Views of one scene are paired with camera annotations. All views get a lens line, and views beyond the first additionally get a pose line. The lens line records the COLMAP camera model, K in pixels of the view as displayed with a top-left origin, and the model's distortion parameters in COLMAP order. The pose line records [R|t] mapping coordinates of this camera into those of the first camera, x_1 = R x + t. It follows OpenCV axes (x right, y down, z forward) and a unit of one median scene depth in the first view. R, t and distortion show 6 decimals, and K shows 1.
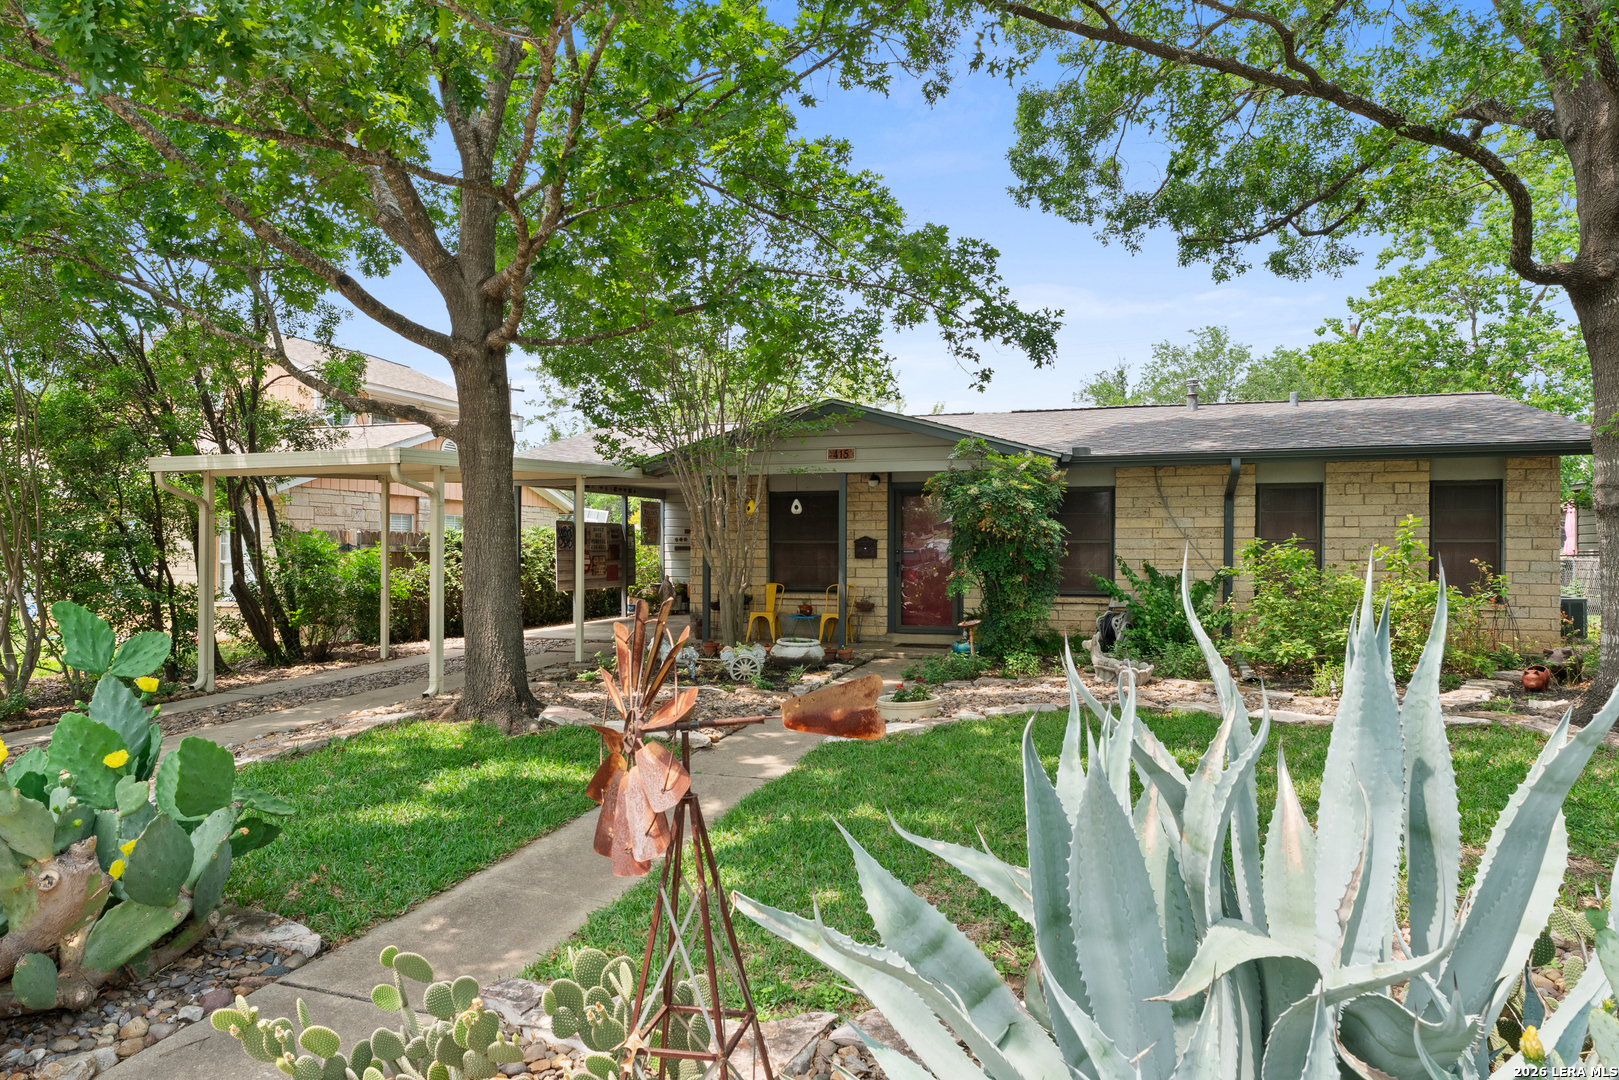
lens RADIAL K [[1005.0, 0, 806.7], [0, 1005.0, 542.9], [0, 0, 1]] dist [-0.006726, 0.005416]
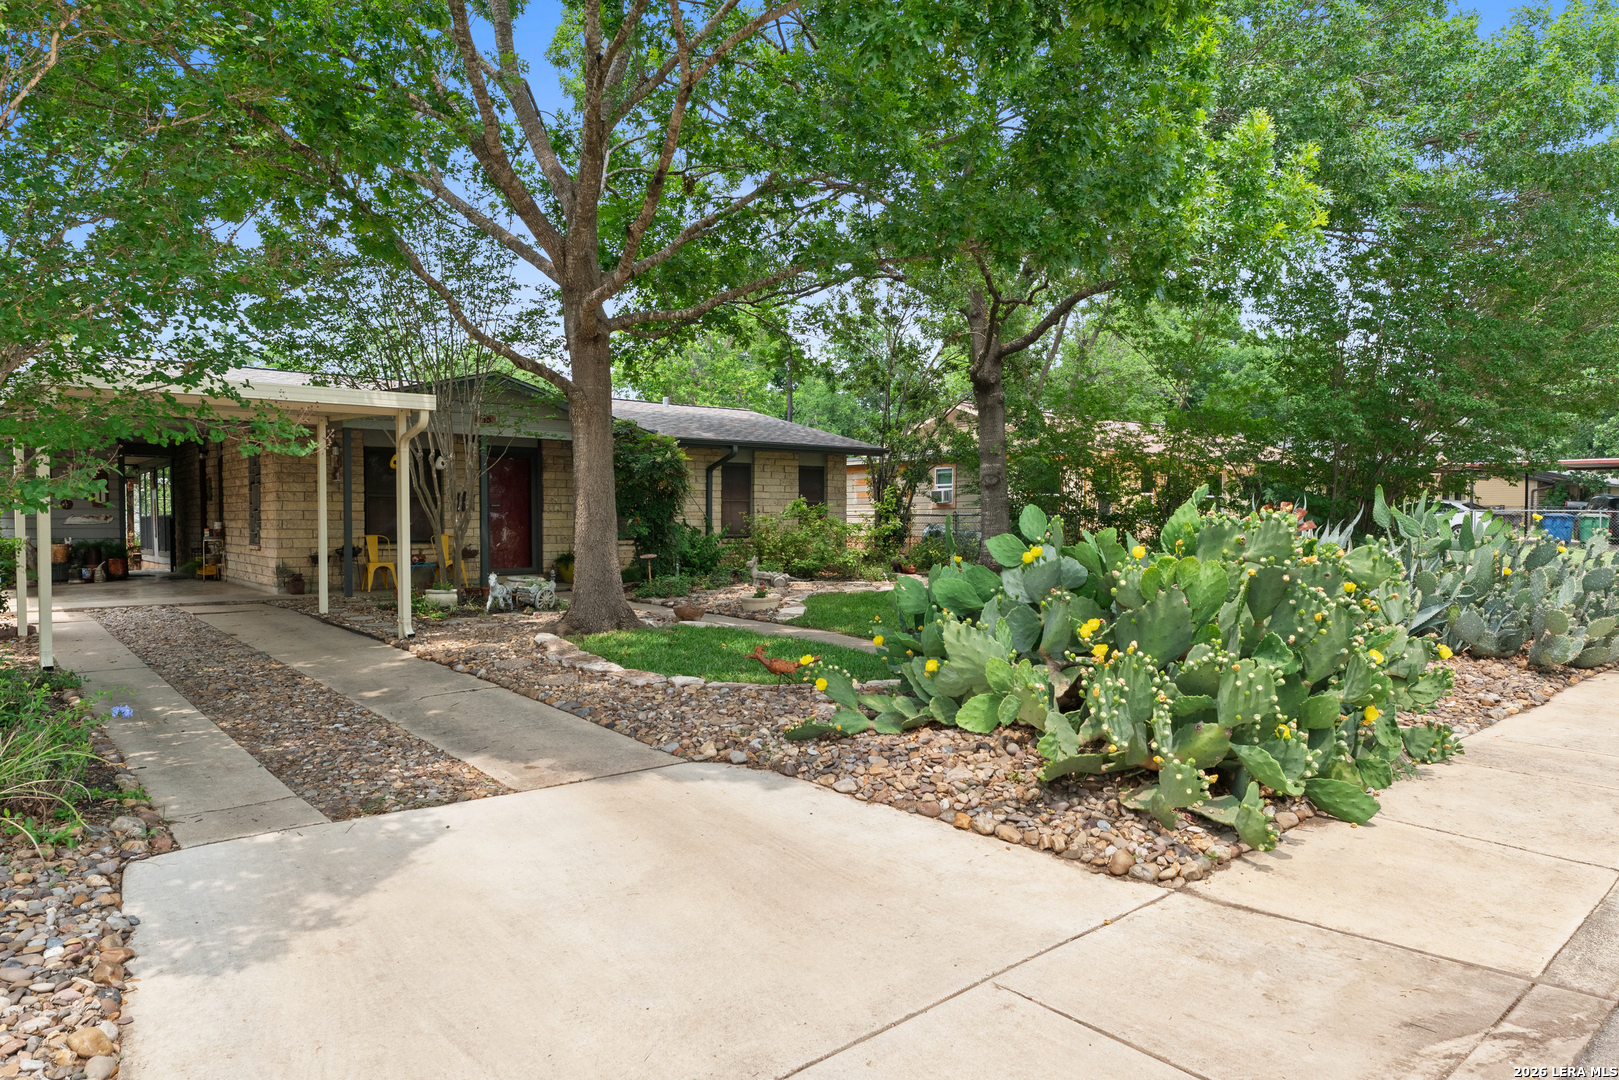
lens RADIAL K [[1005.0, 0, 816.5], [0, 1005.0, 539.6], [0, 0, 1]] dist [-0.006726, 0.005416]
pose [[0.519129, -0.019103, 0.854482, -0.705910], [-0.003870, 0.999687, 0.024700, 0.018207], [-0.854687, -0.016130, 0.518893, 0.077981]]
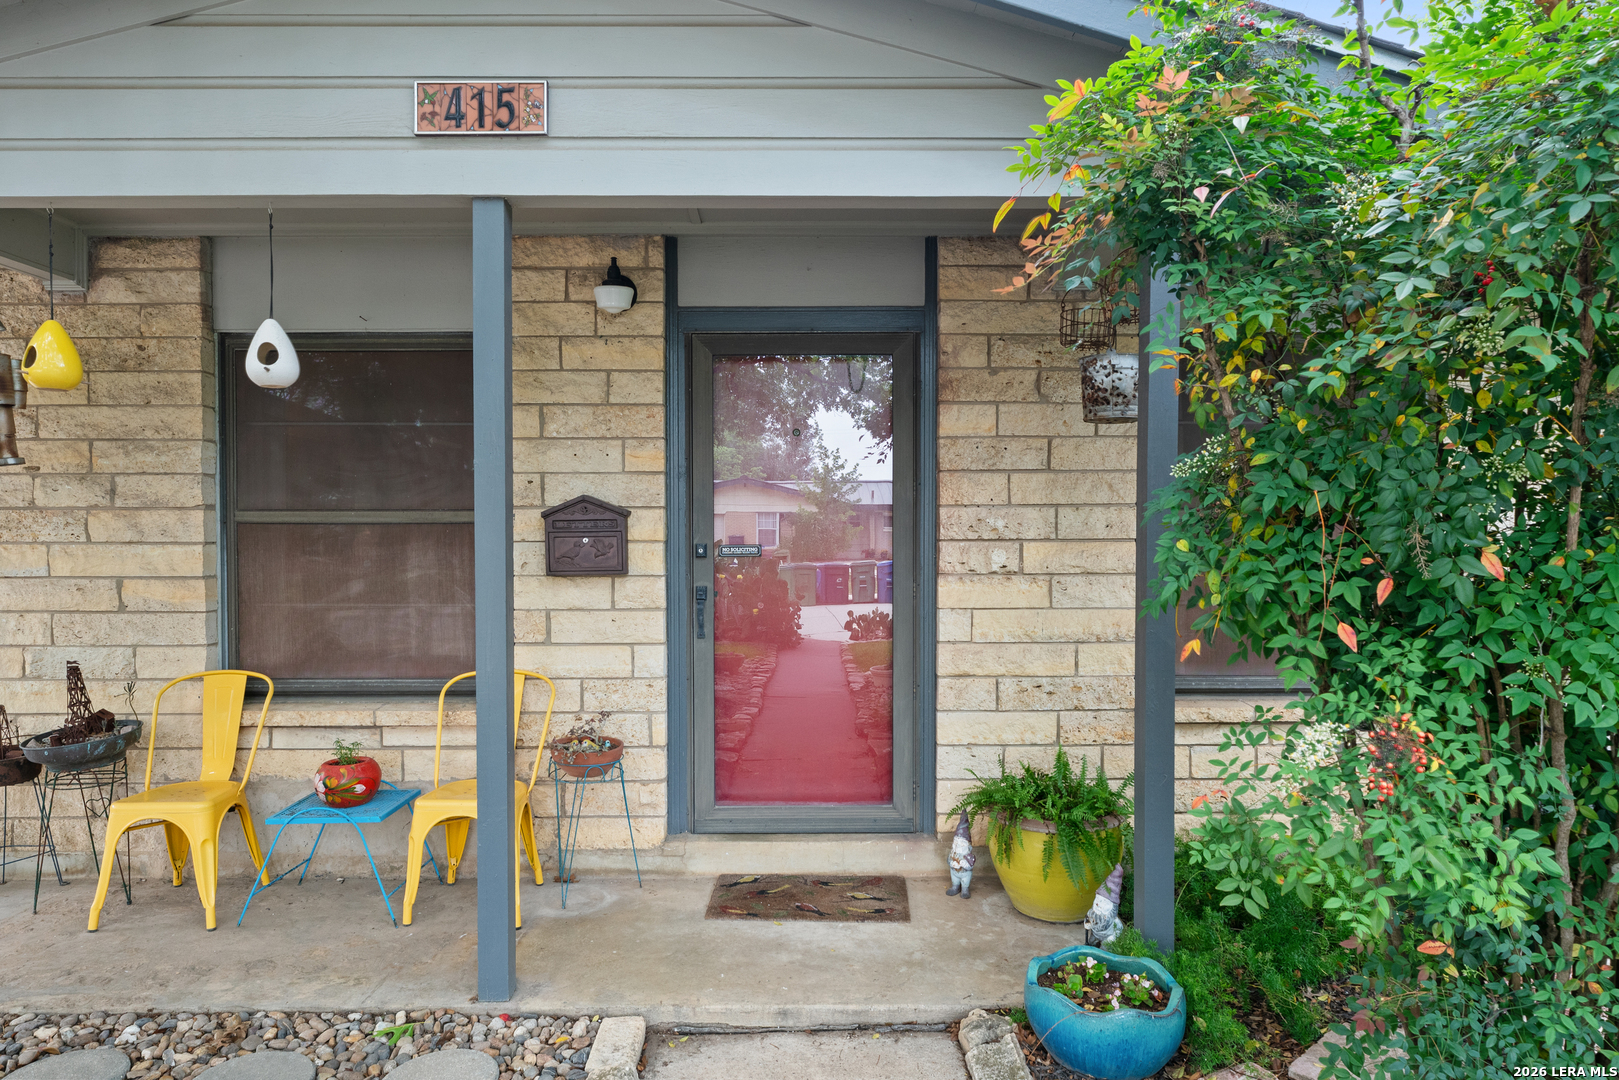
lens RADIAL K [[1005.0, 0, 840.5], [0, 1005.0, 565.4], [0, 0, 1]] dist [-0.006726, 0.005416]
pose [[0.943304, -0.007805, 0.331839, 0.033529], [0.002260, 0.999851, 0.017094, 0.008098], [-0.331923, -0.015375, 0.943181, 0.724918]]
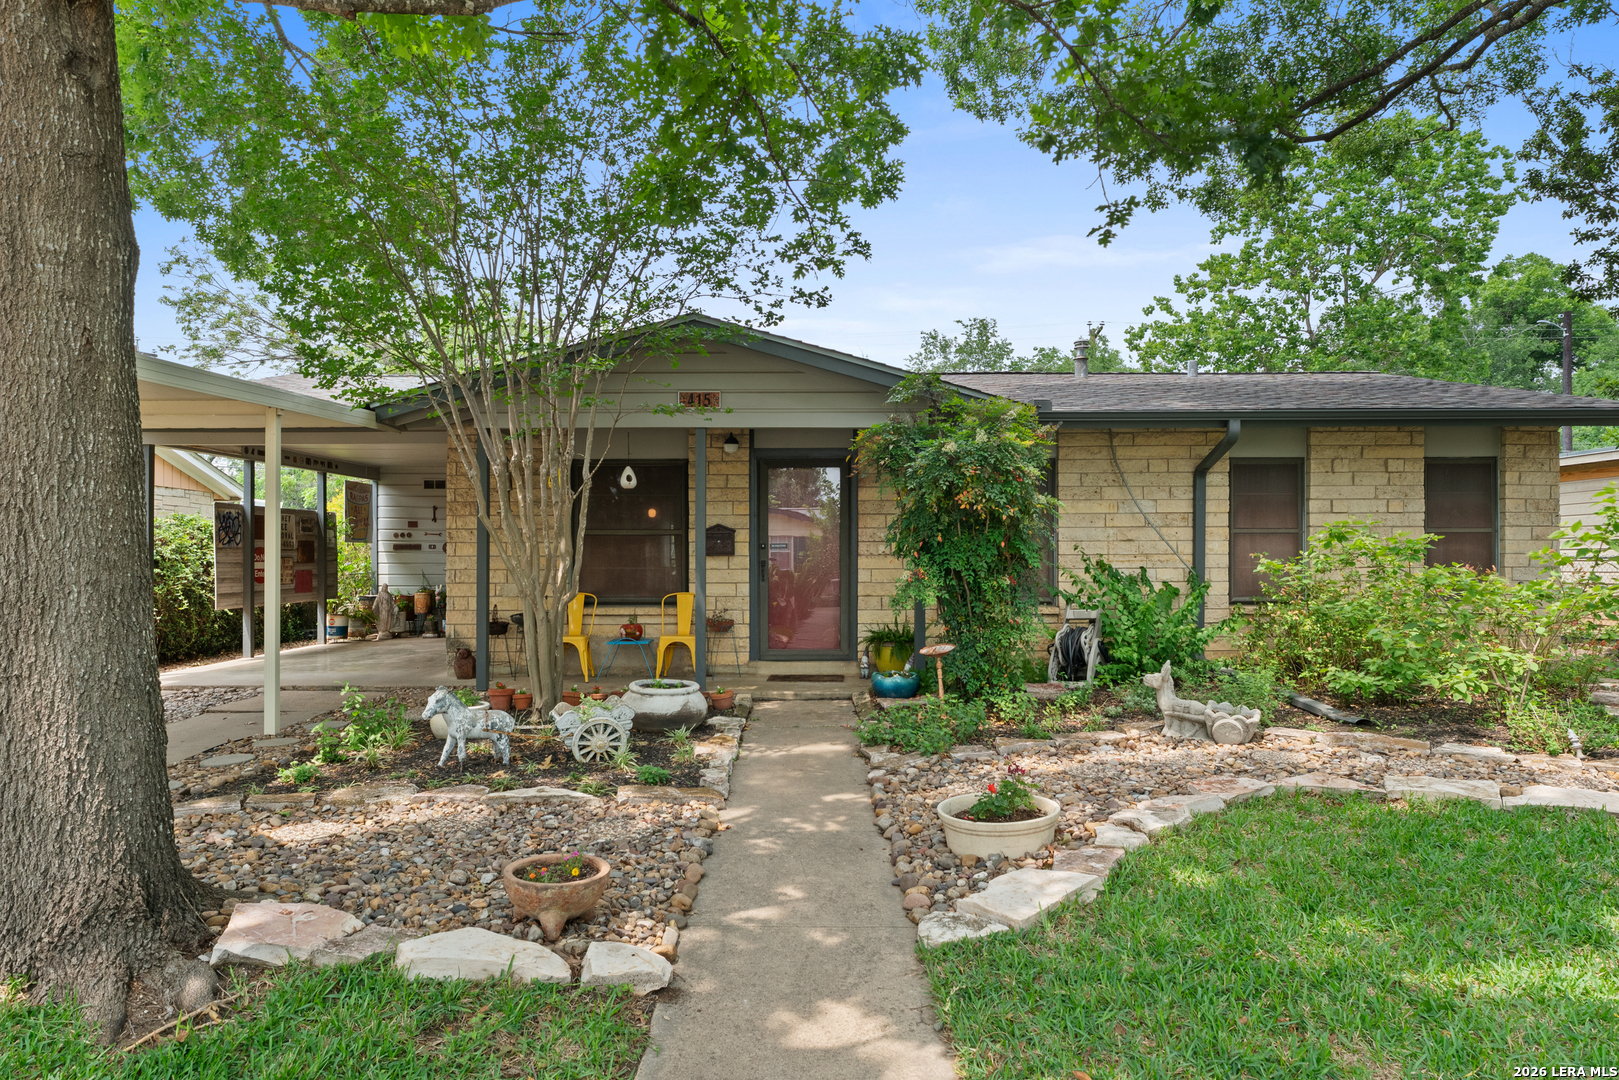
lens RADIAL K [[1005.0, 0, 806.0], [0, 1005.0, 540.8], [0, 0, 1]] dist [-0.006726, 0.005416]
pose [[0.955122, 0.000989, 0.296211, -0.091614], [0.001614, 0.999962, -0.008545, 0.011300], [-0.296208, 0.008640, 0.955084, 0.316546]]
